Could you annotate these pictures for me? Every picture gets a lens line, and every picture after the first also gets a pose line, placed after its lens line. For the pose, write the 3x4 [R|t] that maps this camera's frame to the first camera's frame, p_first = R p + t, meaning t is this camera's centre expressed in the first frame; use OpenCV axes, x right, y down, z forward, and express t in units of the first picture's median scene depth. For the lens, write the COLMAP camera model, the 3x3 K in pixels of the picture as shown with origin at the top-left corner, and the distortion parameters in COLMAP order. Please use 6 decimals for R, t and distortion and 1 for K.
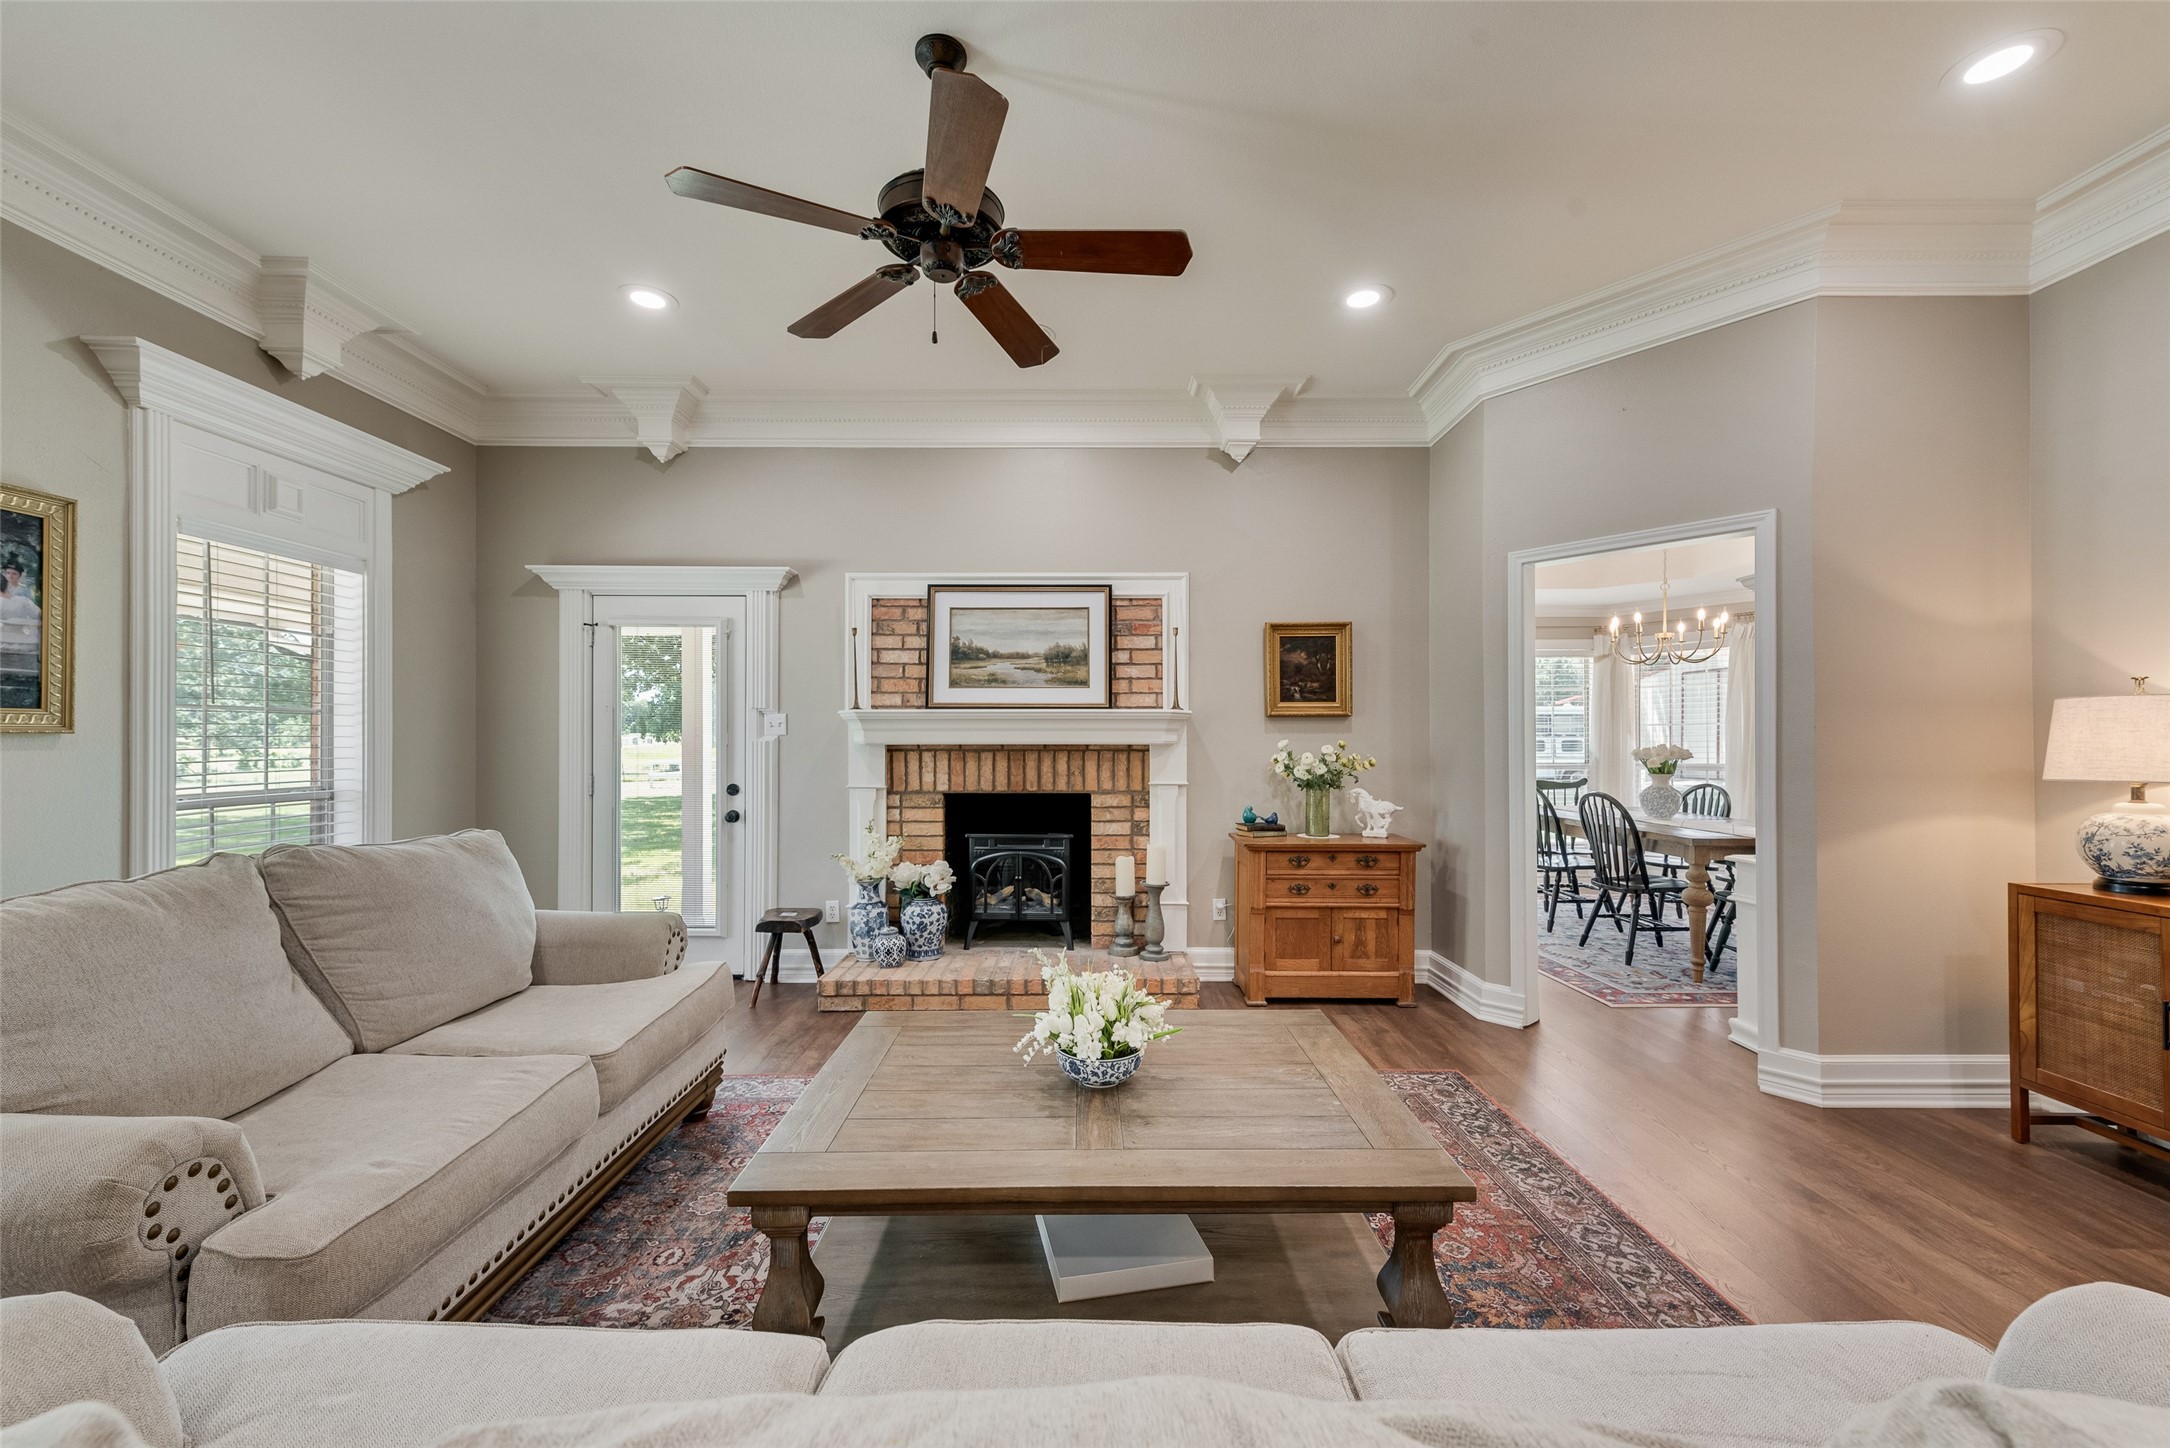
lens RADIAL K [[853.1, 0, 1084.0], [0, 853.1, 732.9], [0, 0, 1]] dist [0.016917, -0.003843]
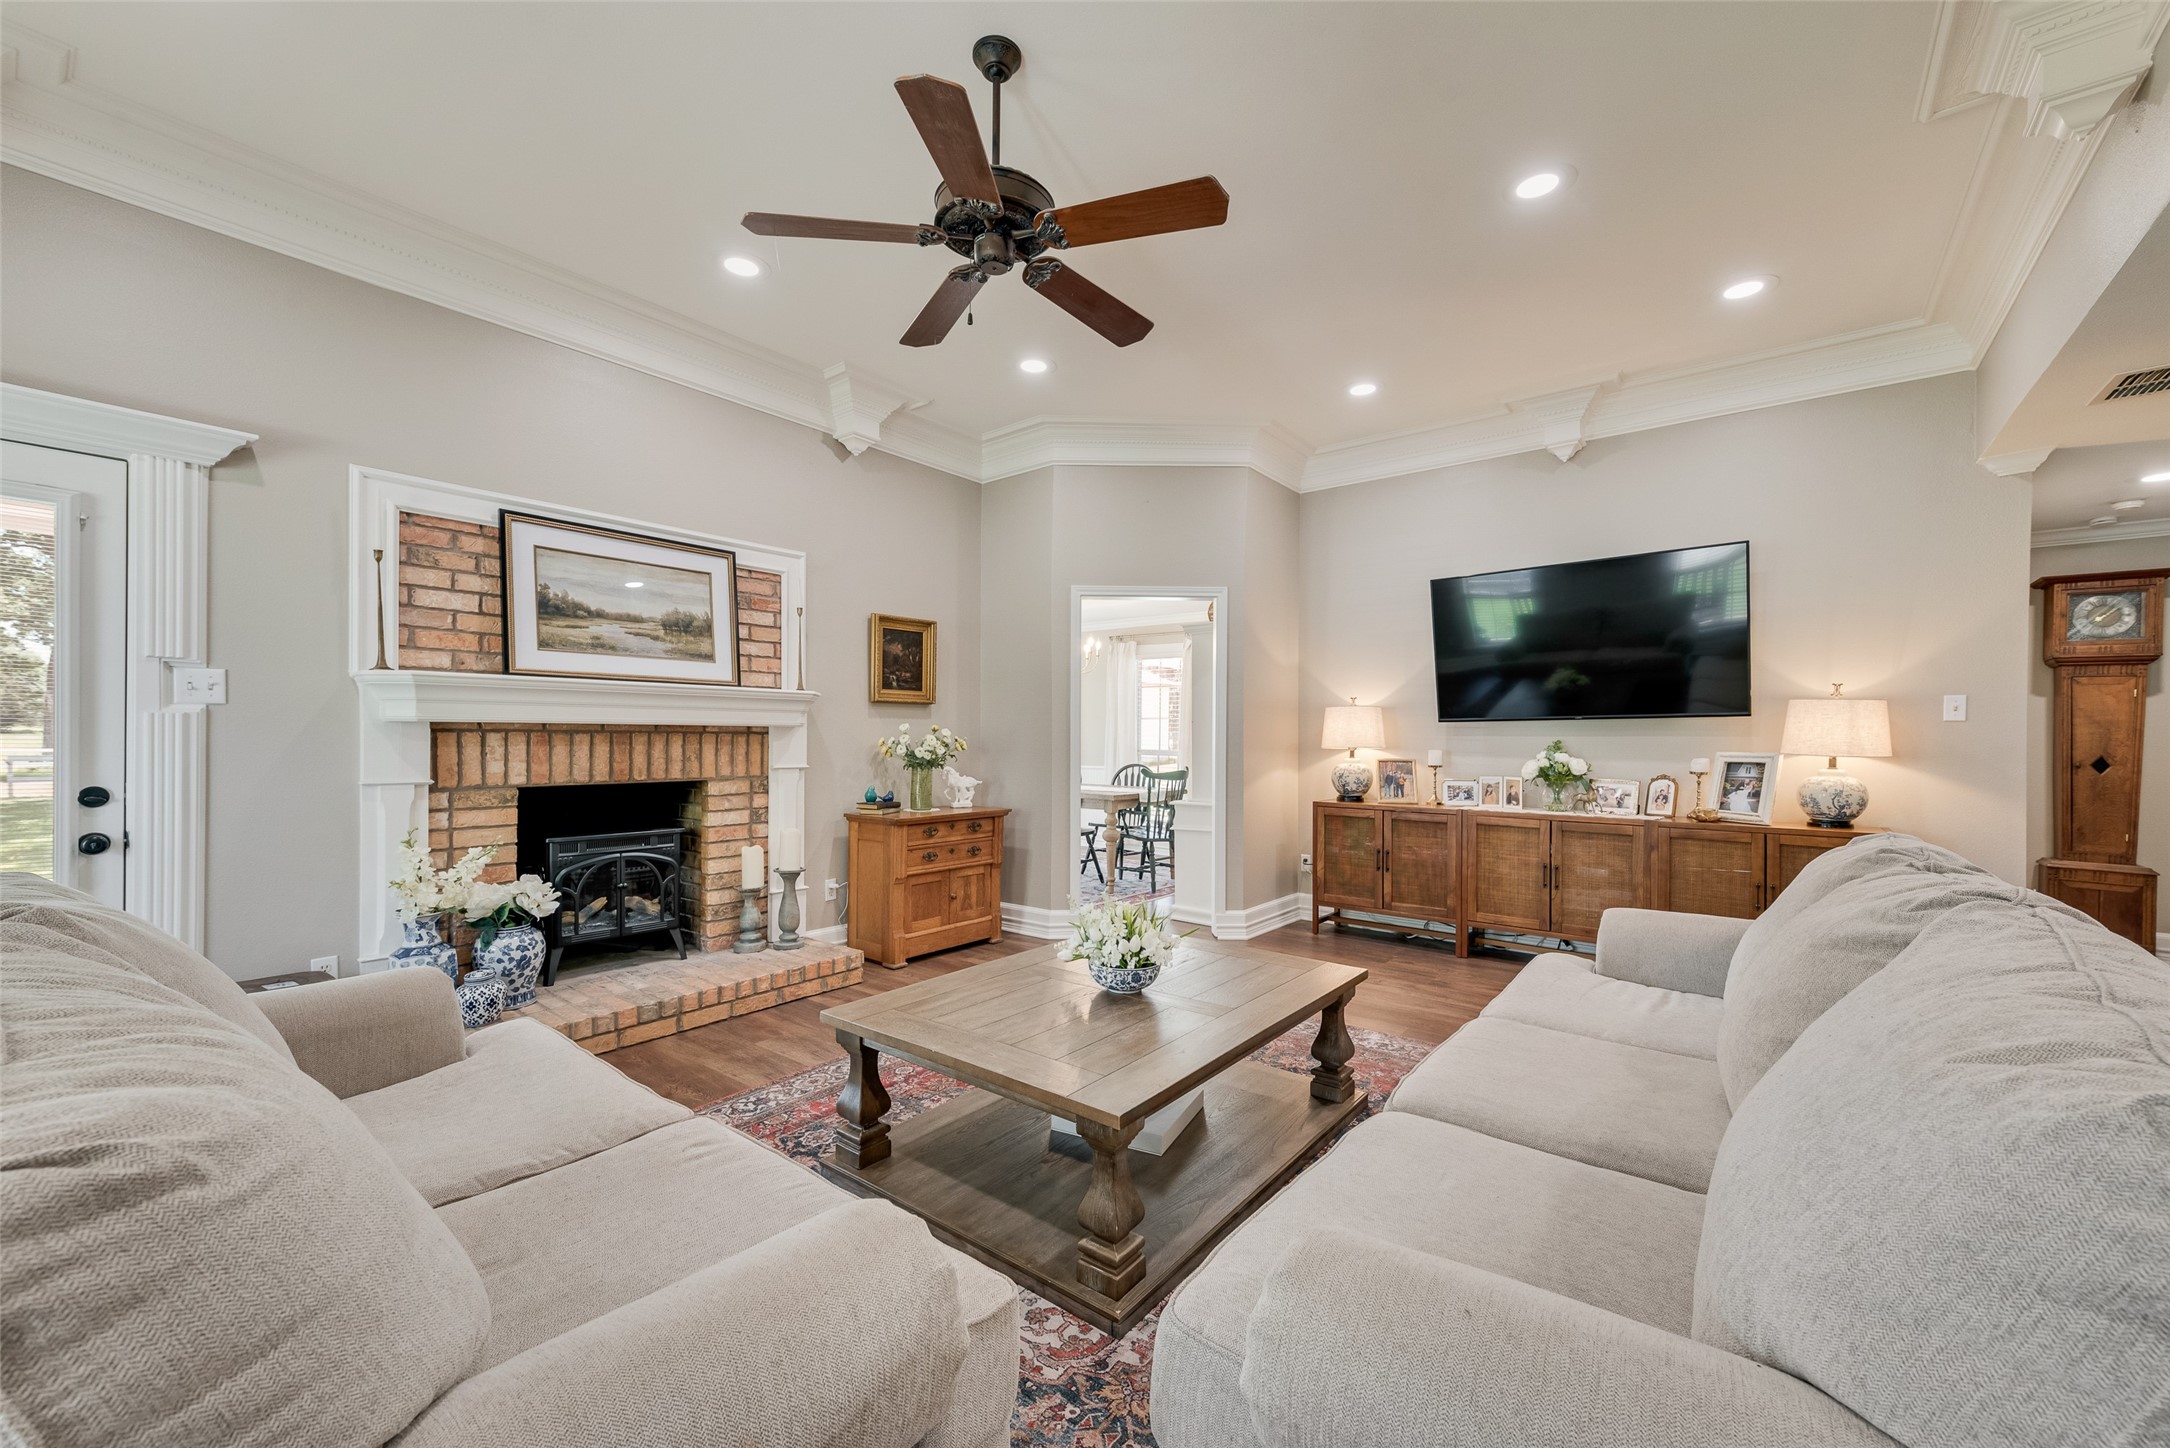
lens RADIAL K [[853.1, 0, 1094.9], [0, 853.1, 735.4], [0, 0, 1]] dist [0.016917, -0.003843]
pose [[0.620250, 0.004853, 0.784390, -0.449225], [-0.012588, 0.999914, 0.003768, 0.015110], [-0.784304, -0.012211, 0.620257, 0.123159]]
